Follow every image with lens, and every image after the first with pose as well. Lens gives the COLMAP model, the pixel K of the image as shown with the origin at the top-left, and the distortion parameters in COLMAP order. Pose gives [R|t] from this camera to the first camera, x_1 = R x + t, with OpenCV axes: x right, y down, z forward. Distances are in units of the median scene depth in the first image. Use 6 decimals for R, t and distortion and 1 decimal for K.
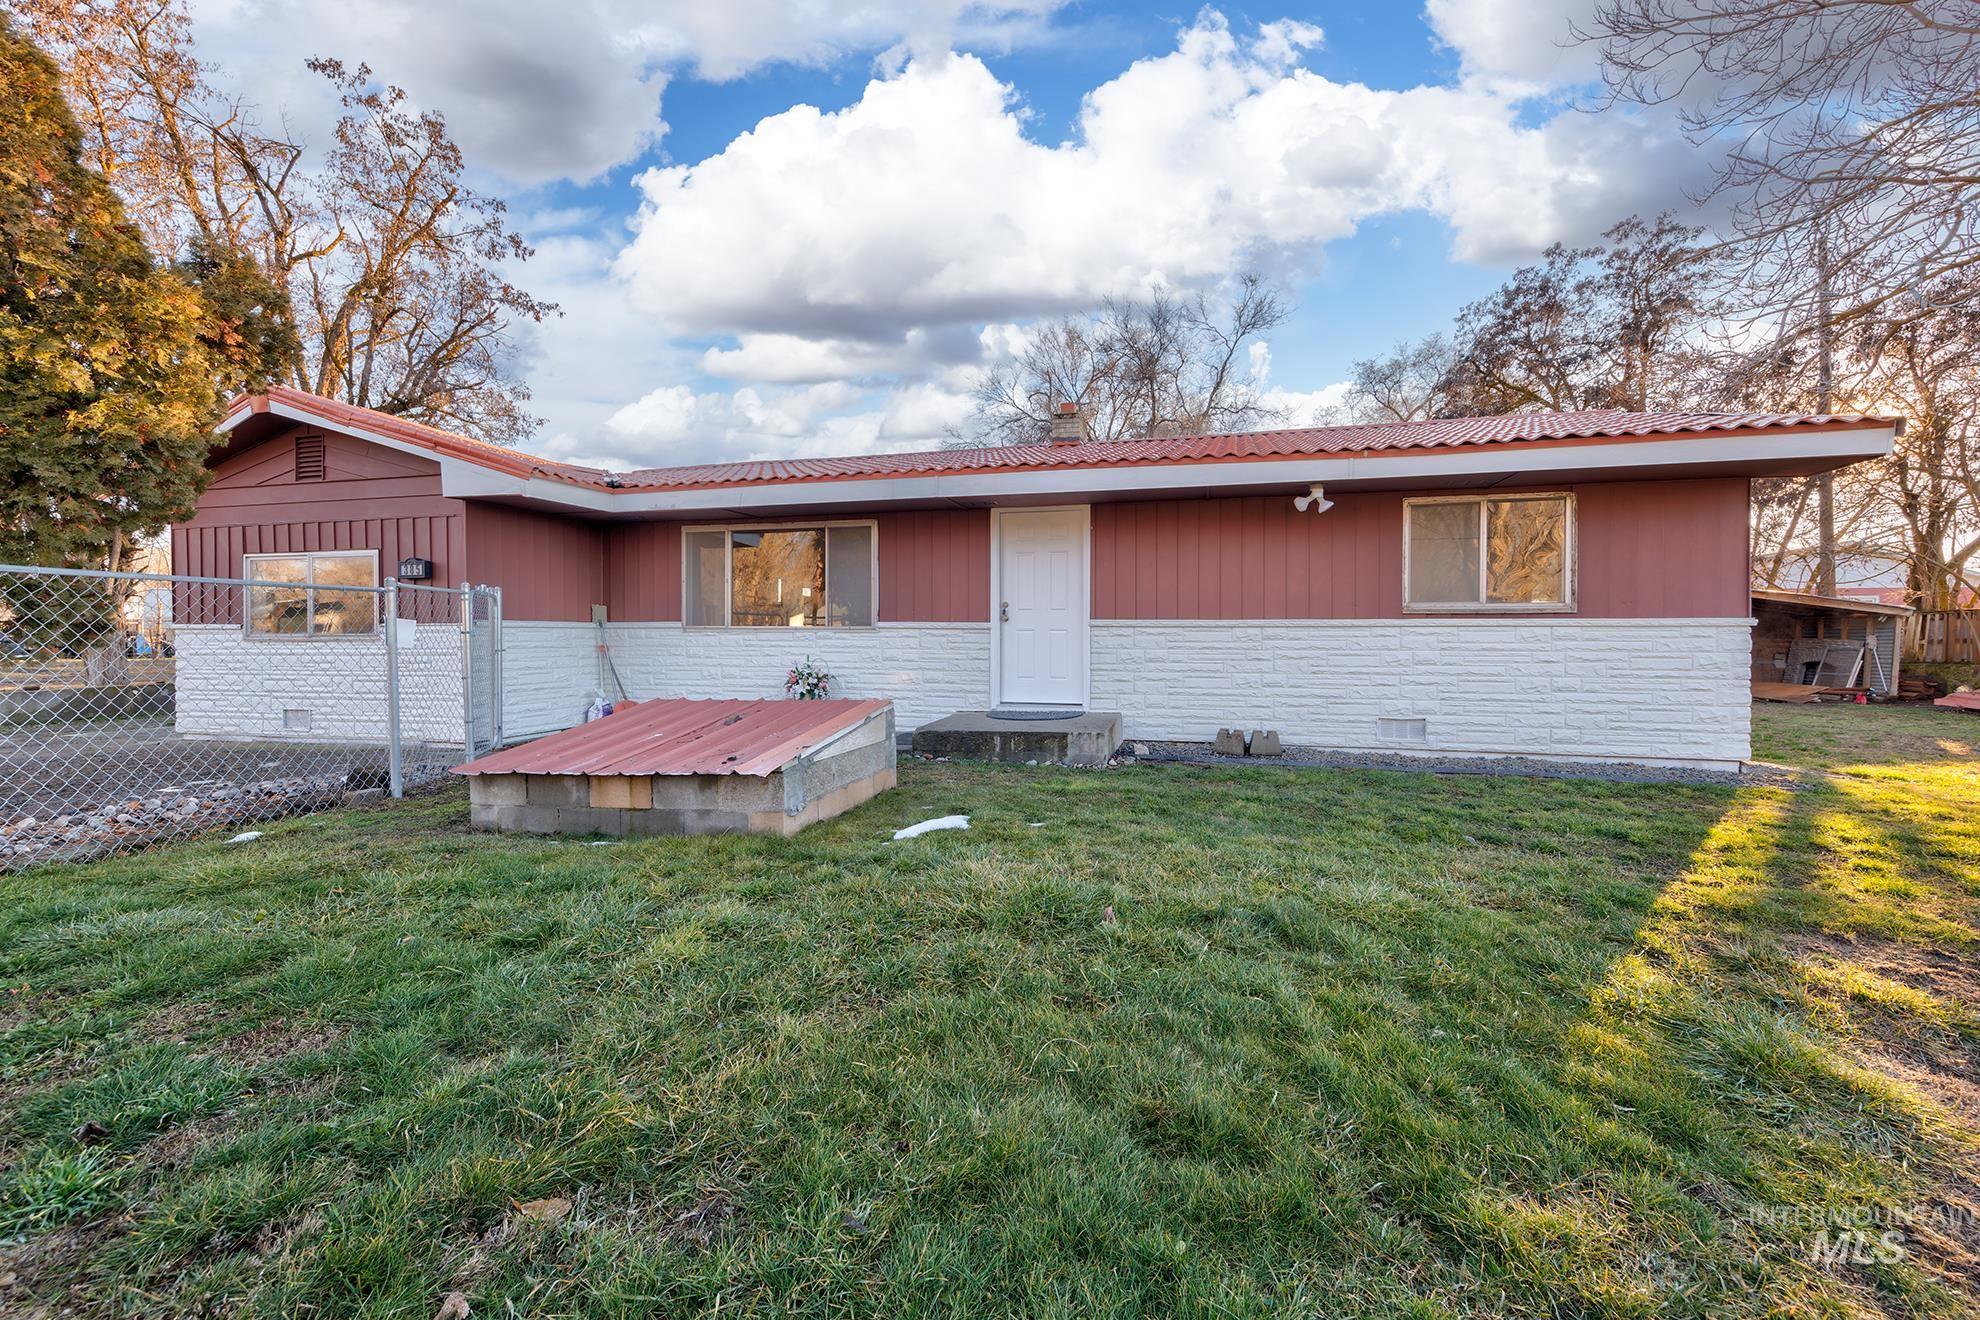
lens RADIAL K [[789.0, 0, 991.7], [0, 789.0, 637.8], [0, 0, 1]] dist [0.007239, 0.000066]
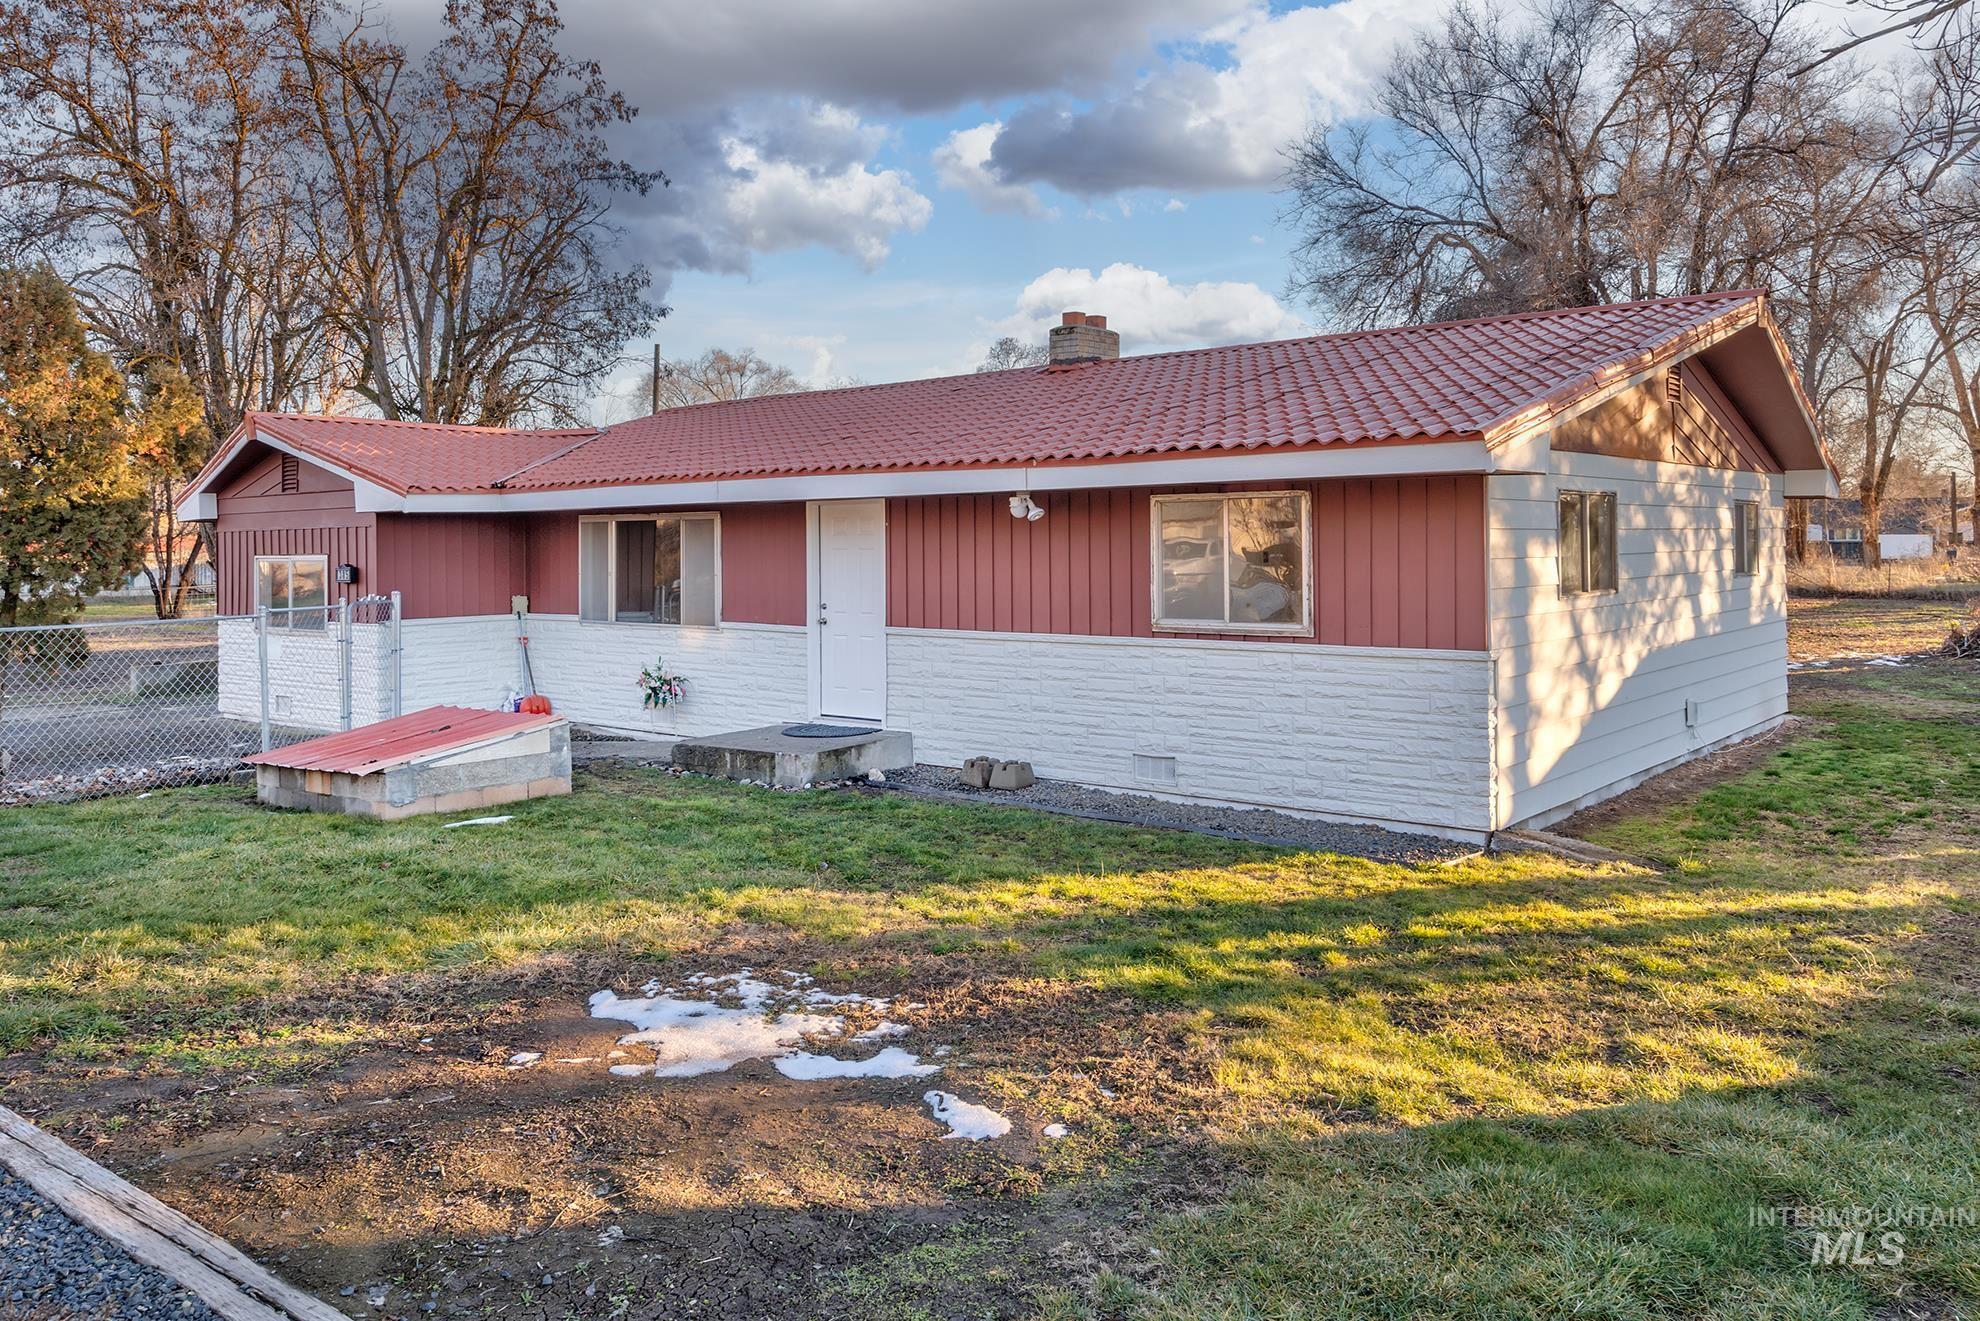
lens RADIAL K [[1469.6, 0, 986.1], [0, 1469.6, 524.9], [0, 0, 1]] dist [-0.002276, -0.000130]
pose [[0.900145, -0.016406, -0.435282, 0.980948], [0.012218, 0.999848, -0.012419, -0.119709], [0.435420, 0.005860, 0.900208, -0.466510]]
